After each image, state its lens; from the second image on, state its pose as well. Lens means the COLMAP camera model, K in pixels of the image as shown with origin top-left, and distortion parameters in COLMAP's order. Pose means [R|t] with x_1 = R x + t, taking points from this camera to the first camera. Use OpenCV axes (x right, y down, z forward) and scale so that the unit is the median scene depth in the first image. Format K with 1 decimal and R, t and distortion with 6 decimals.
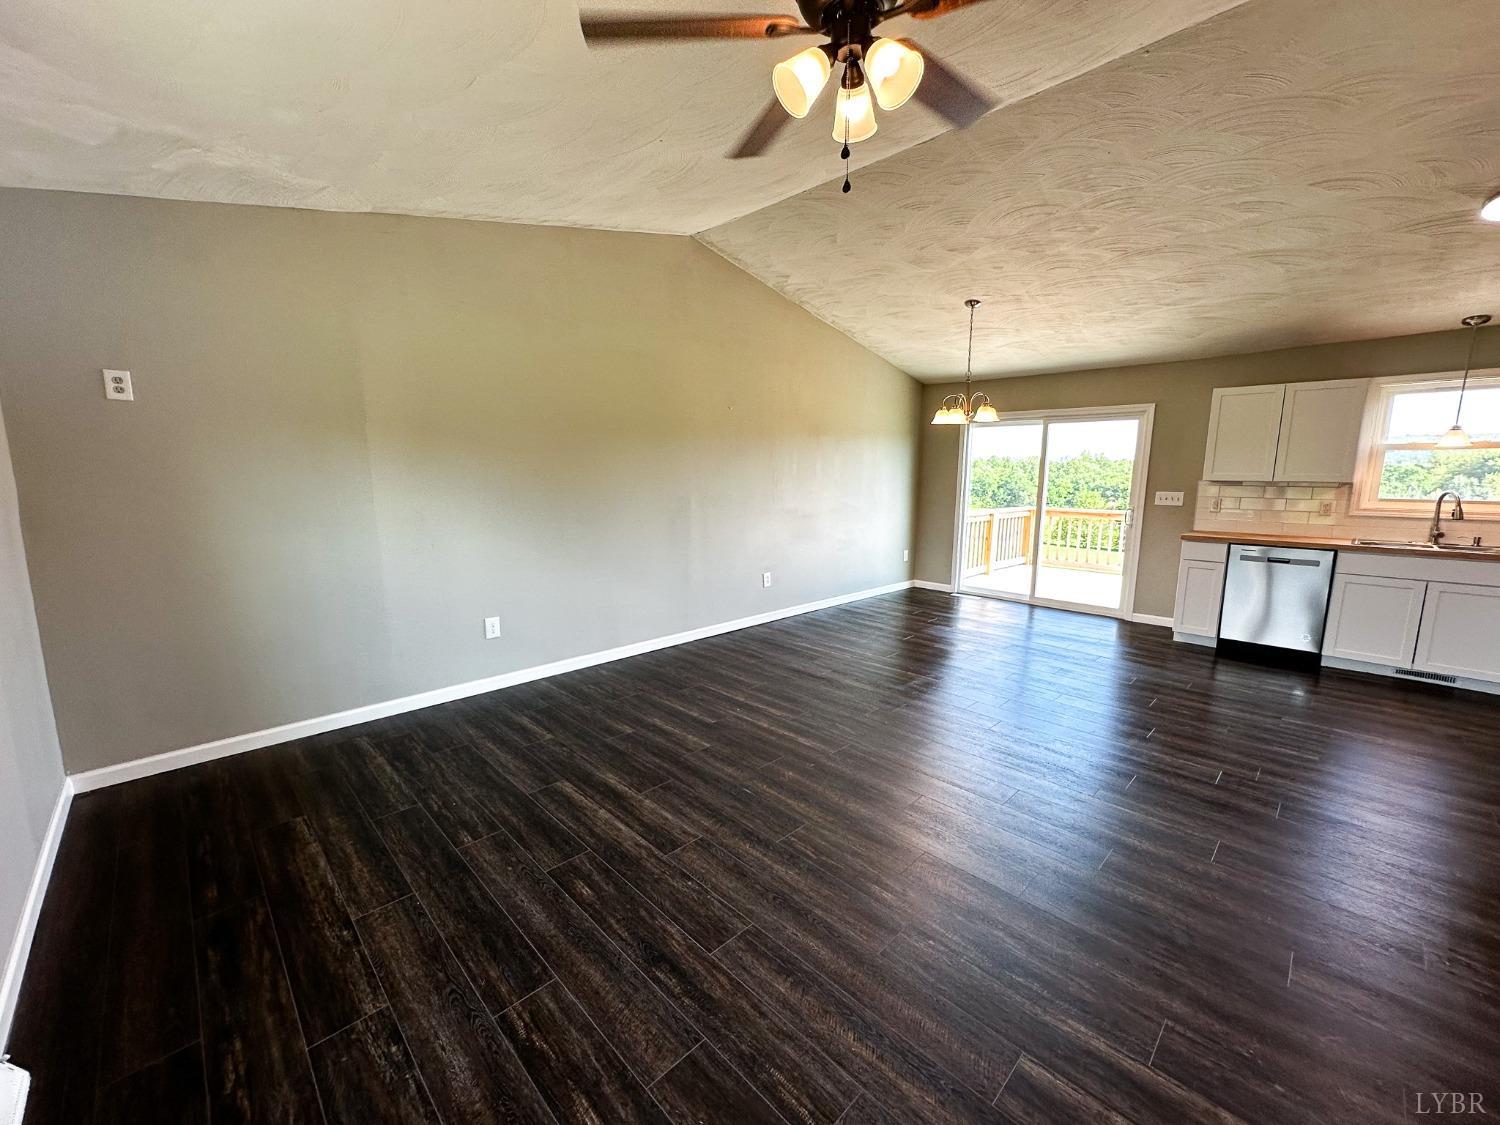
lens RADIAL K [[601.6, 0, 750.0], [0, 601.6, 562.5], [0, 0, 1]] dist [-0.002391, -0.000287]
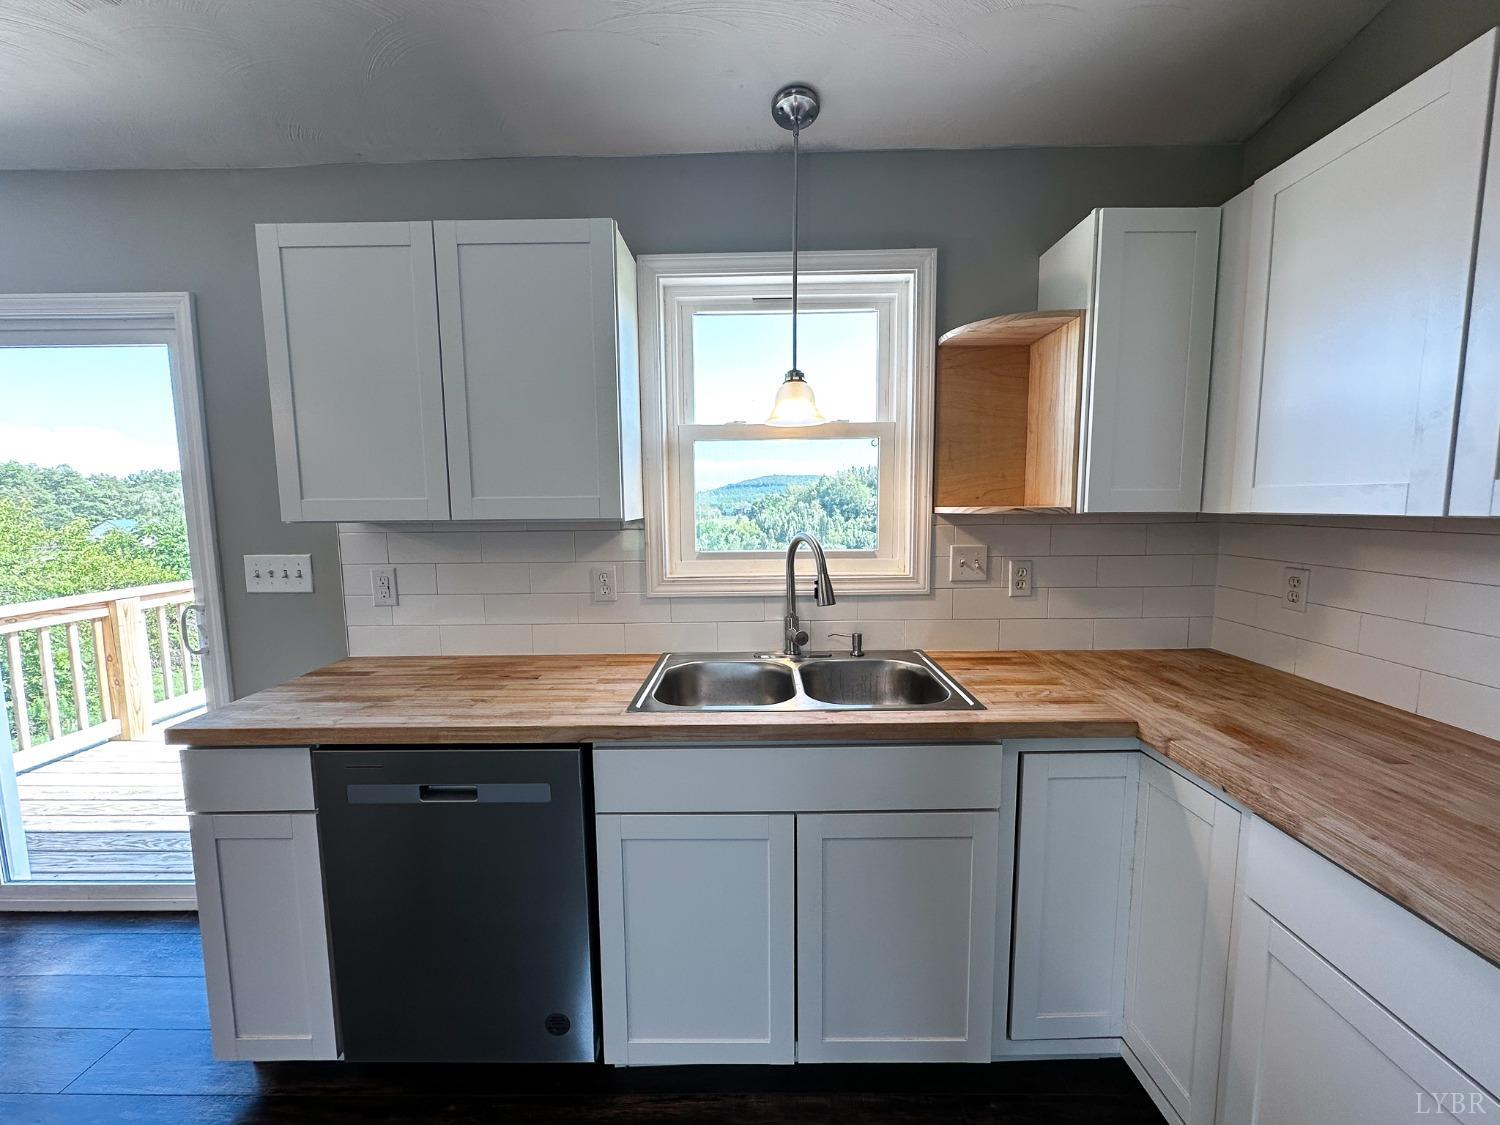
lens RADIAL K [[597.4, 0, 748.4], [0, 597.4, 563.9], [0, 0, 1]] dist [-0.002979, -0.000113]
pose [[0.712164, -0.085130, 0.696832, 0.604782], [0.119473, 0.992837, -0.000809, -0.073009], [-0.691772, 0.083828, 0.717234, 0.520779]]
